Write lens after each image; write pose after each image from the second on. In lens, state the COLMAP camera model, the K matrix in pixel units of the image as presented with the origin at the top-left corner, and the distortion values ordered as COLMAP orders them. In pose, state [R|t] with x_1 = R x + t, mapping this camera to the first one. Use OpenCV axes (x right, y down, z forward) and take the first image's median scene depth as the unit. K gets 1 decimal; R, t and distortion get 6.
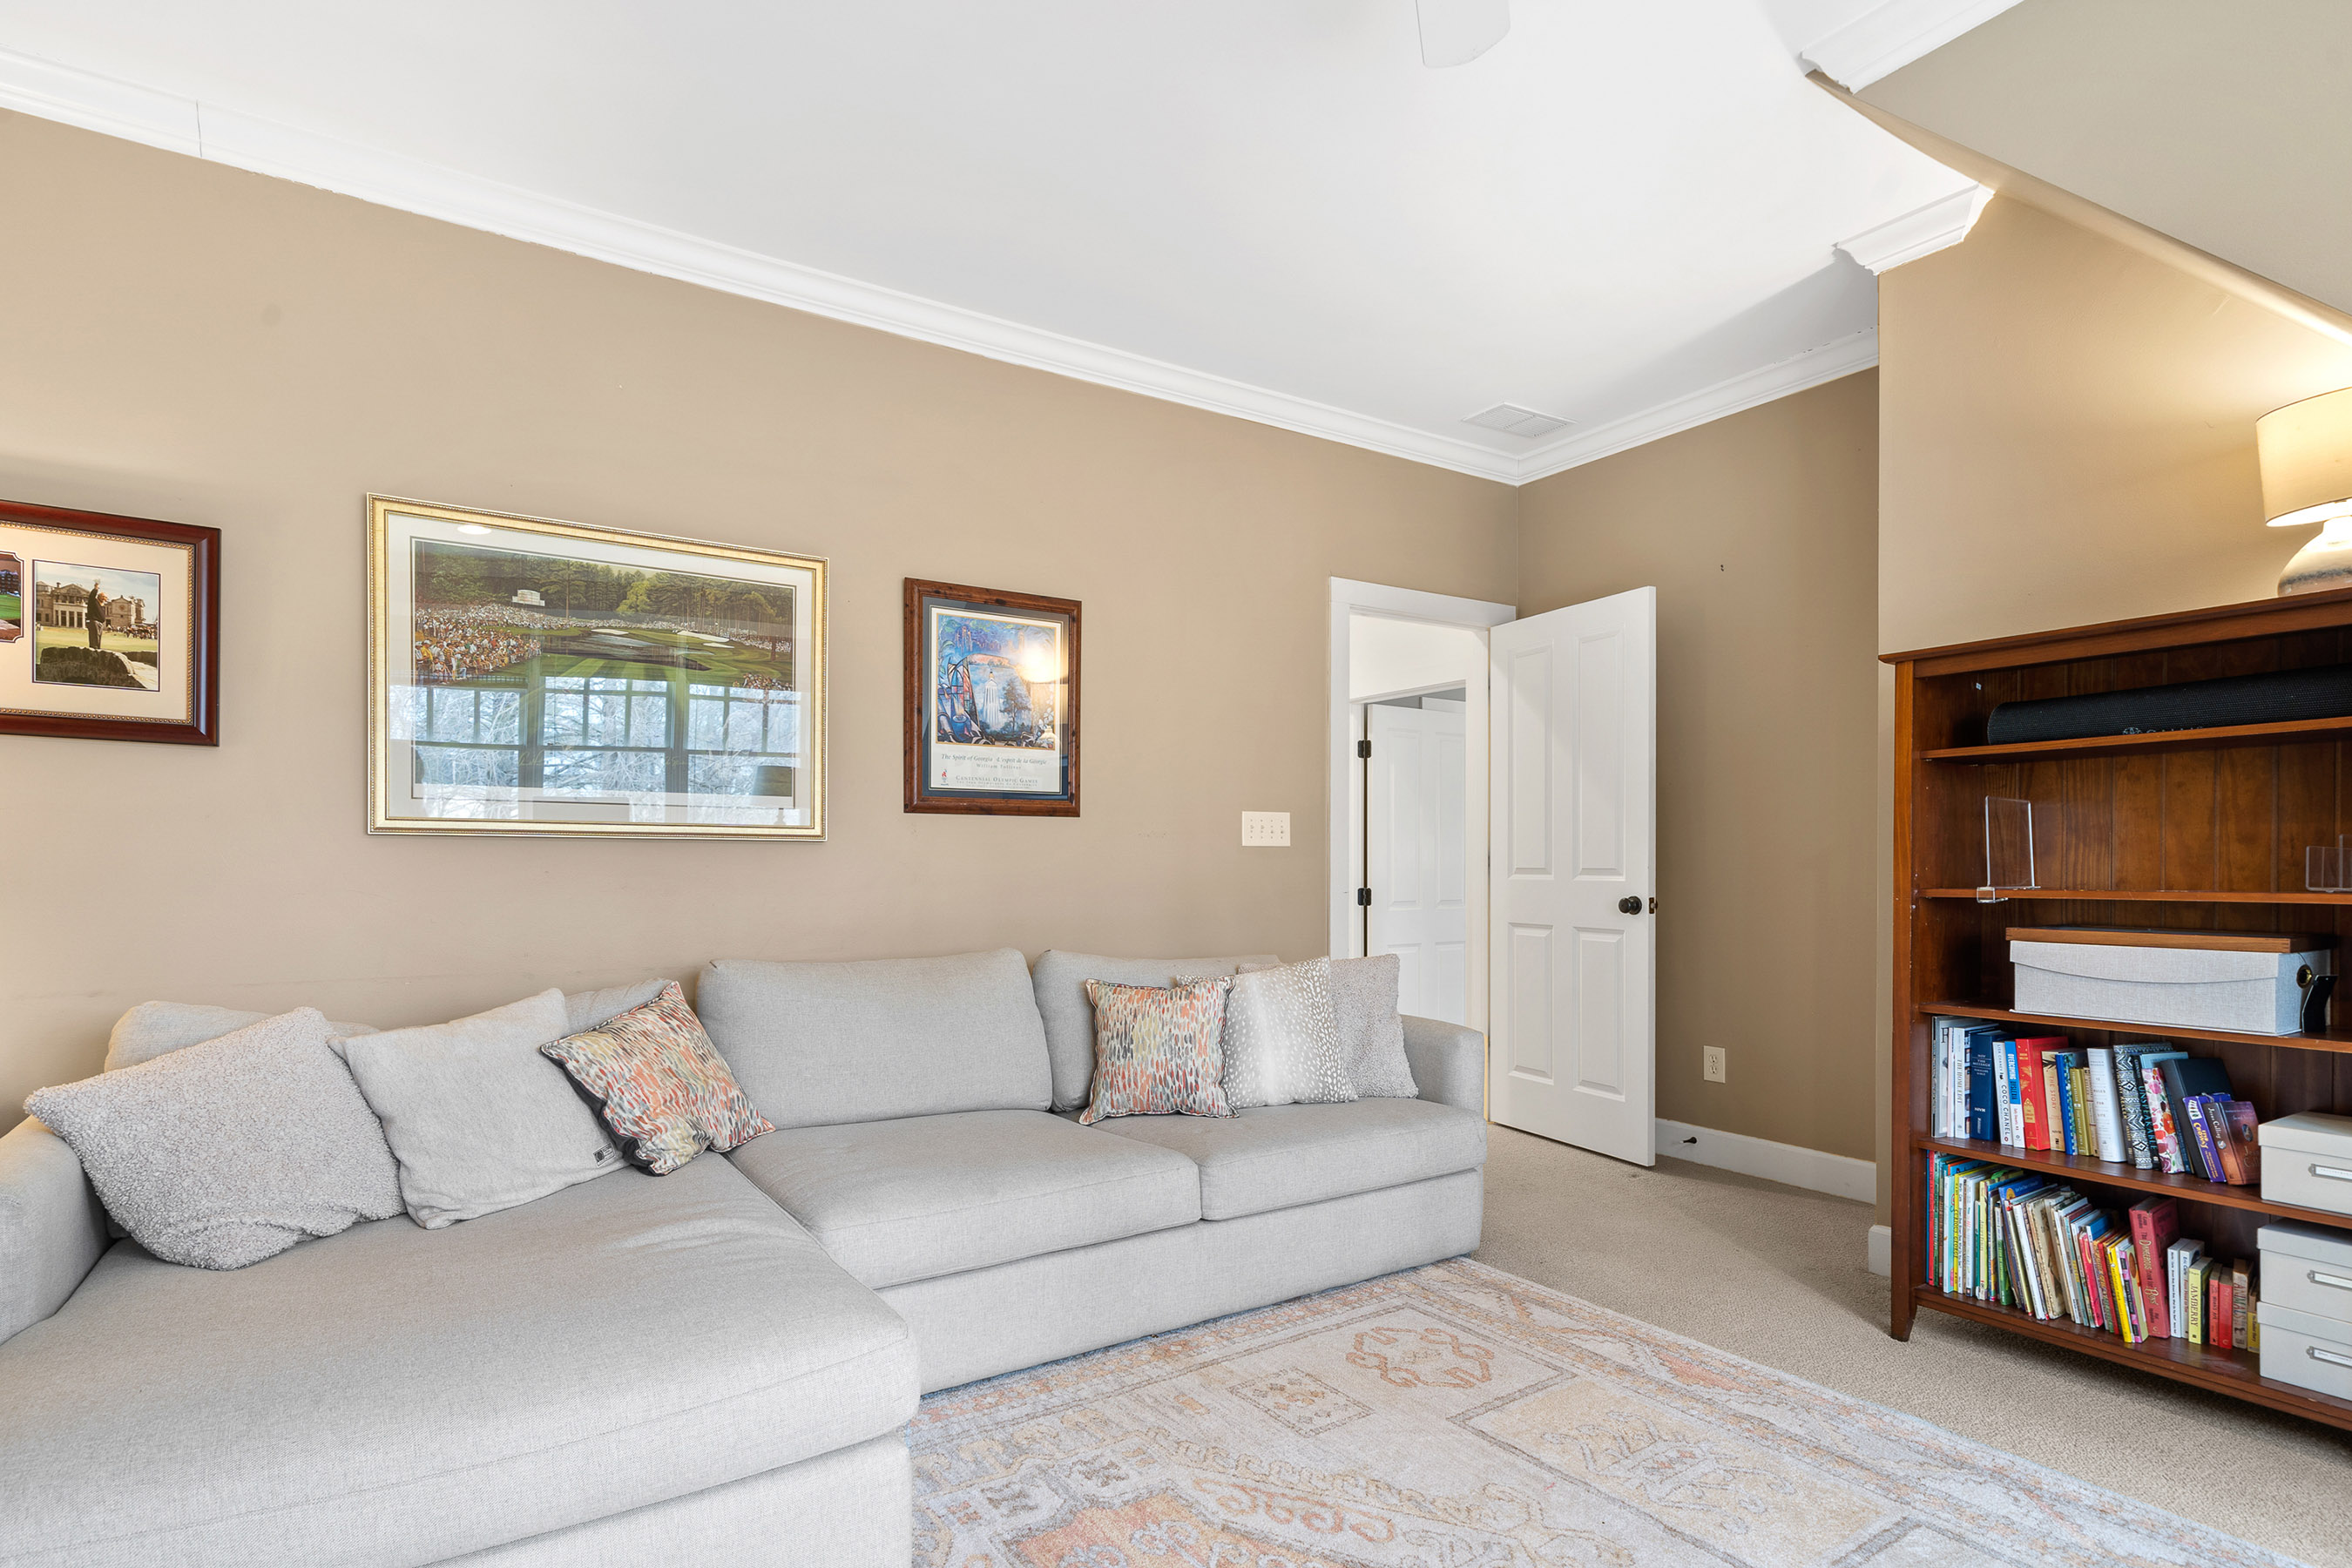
lens RADIAL K [[1179.3, 0, 1144.8], [0, 1179.3, 855.1], [0, 0, 1]] dist [0.016956, 0.000761]
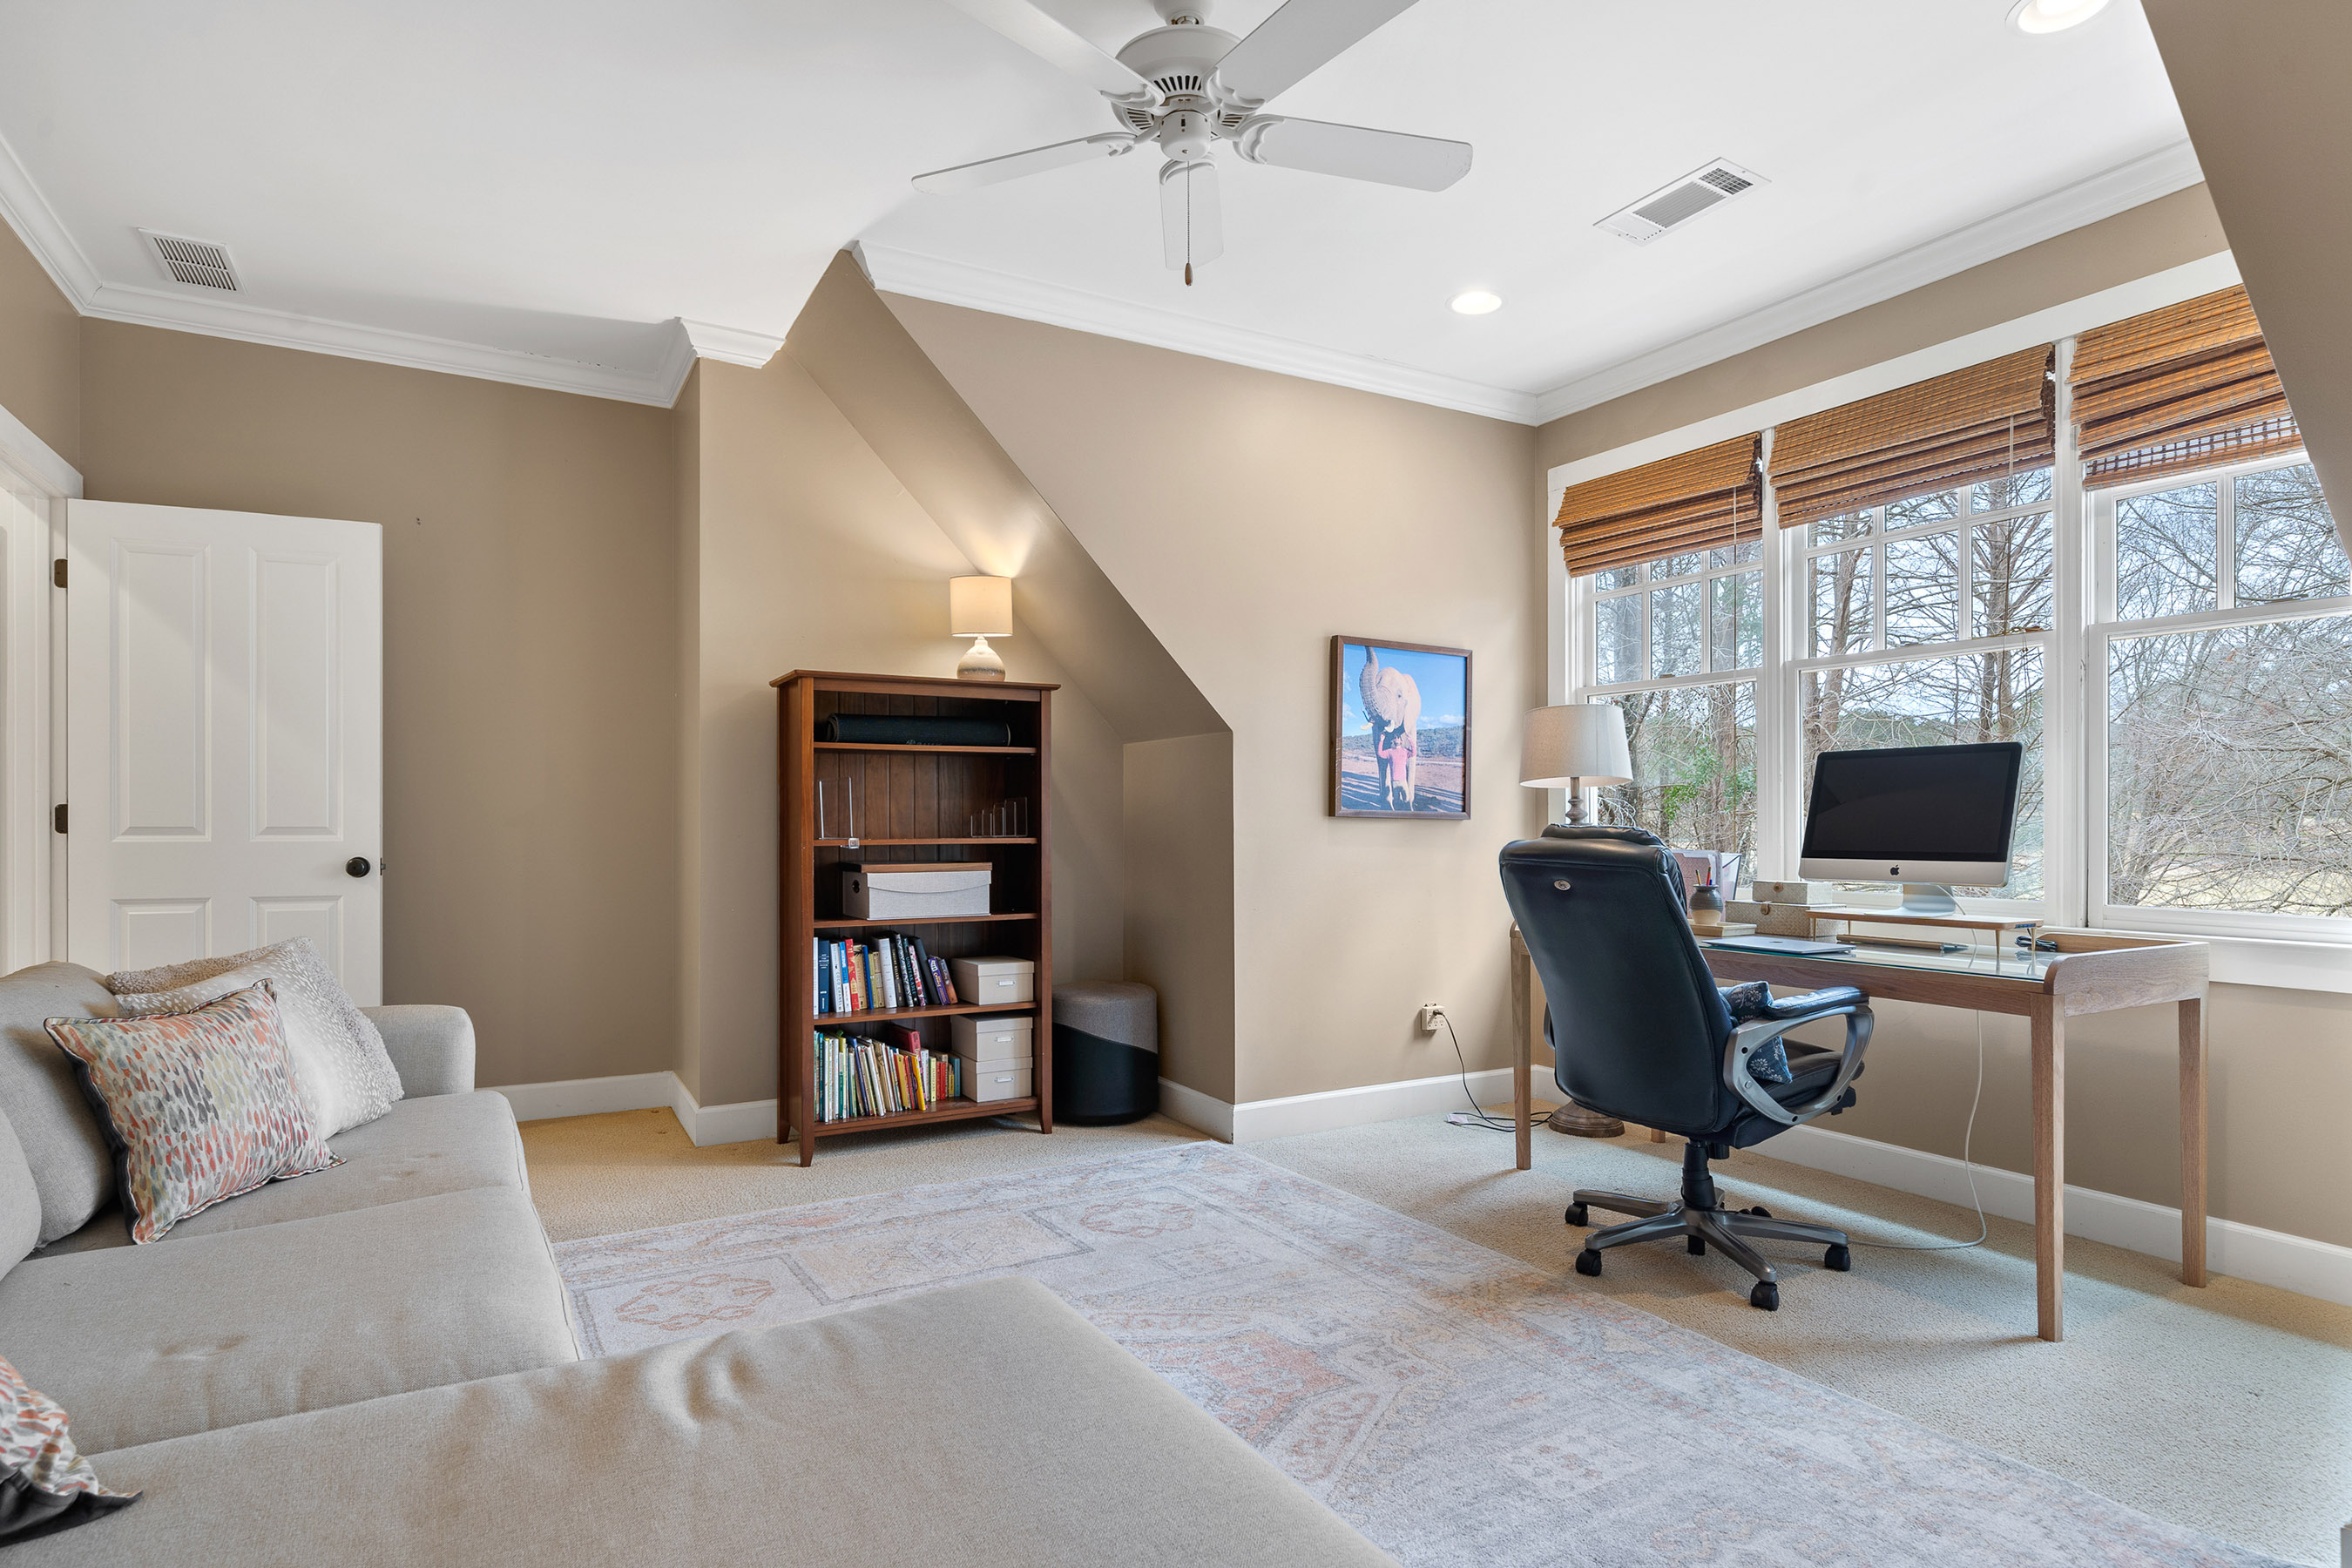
lens RADIAL K [[1227.8, 0, 1174.4], [0, 1227.8, 804.3], [0, 0, 1]] dist [-0.000296, 0.000576]
pose [[0.055246, 0.013797, 0.998377, -0.793607], [-0.009093, 0.999870, -0.013315, 0.001108], [-0.998431, -0.008342, 0.055364, 0.511162]]
